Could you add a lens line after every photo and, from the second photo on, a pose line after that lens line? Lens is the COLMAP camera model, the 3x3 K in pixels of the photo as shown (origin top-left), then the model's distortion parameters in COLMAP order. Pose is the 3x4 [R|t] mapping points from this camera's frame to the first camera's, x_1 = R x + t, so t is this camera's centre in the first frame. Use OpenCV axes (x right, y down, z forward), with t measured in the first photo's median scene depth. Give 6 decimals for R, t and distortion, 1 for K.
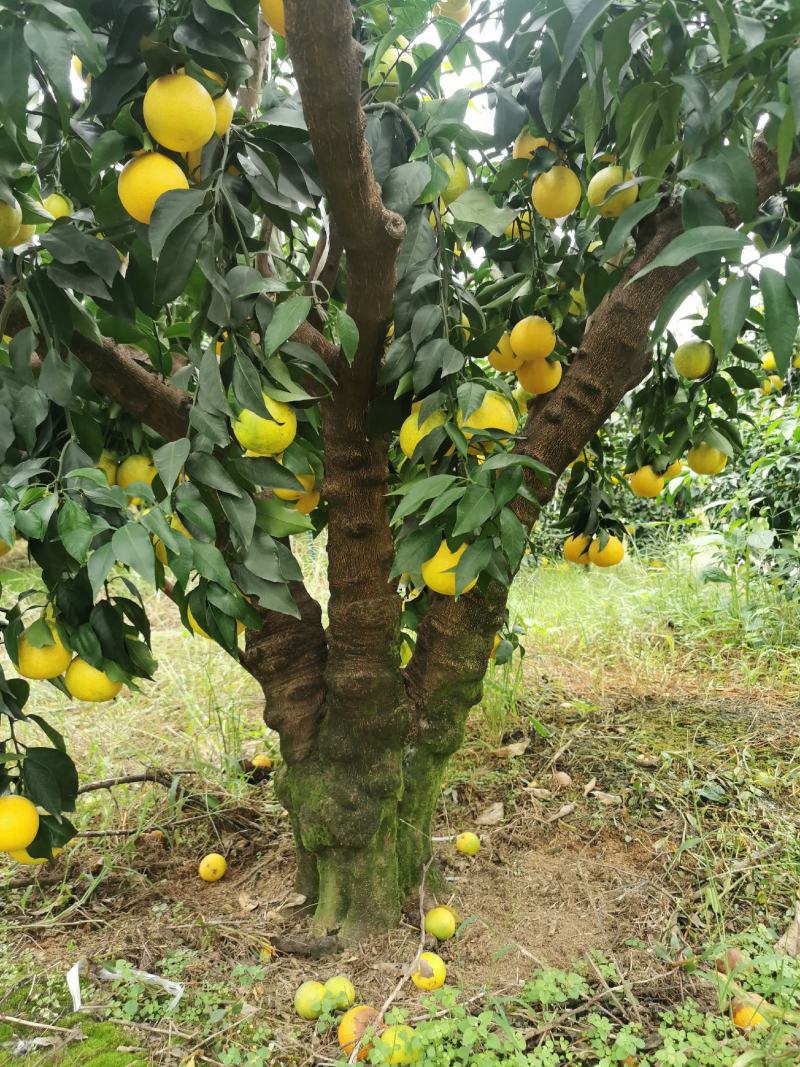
lens RADIAL K [[863.5, 0, 400.0], [0, 863.5, 533.5], [0, 0, 1]] dist [0.060303, -0.081788]
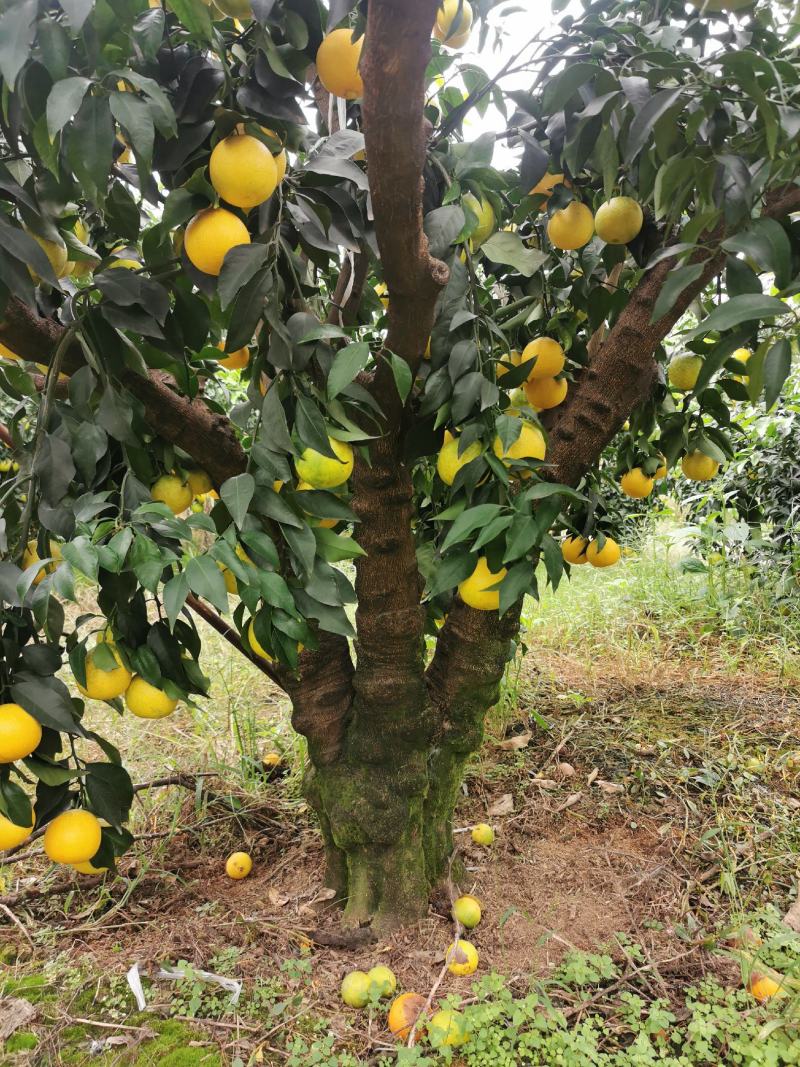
lens RADIAL K [[861.9, 0, 400.0], [0, 861.9, 533.5], [0, 0, 1]] dist [0.071908, -0.093954]
pose [[0.998760, -0.018363, 0.046276, -0.079283], [0.017467, 0.999654, 0.019683, -0.038639], [-0.046622, -0.018850, 0.998735, -0.052259]]
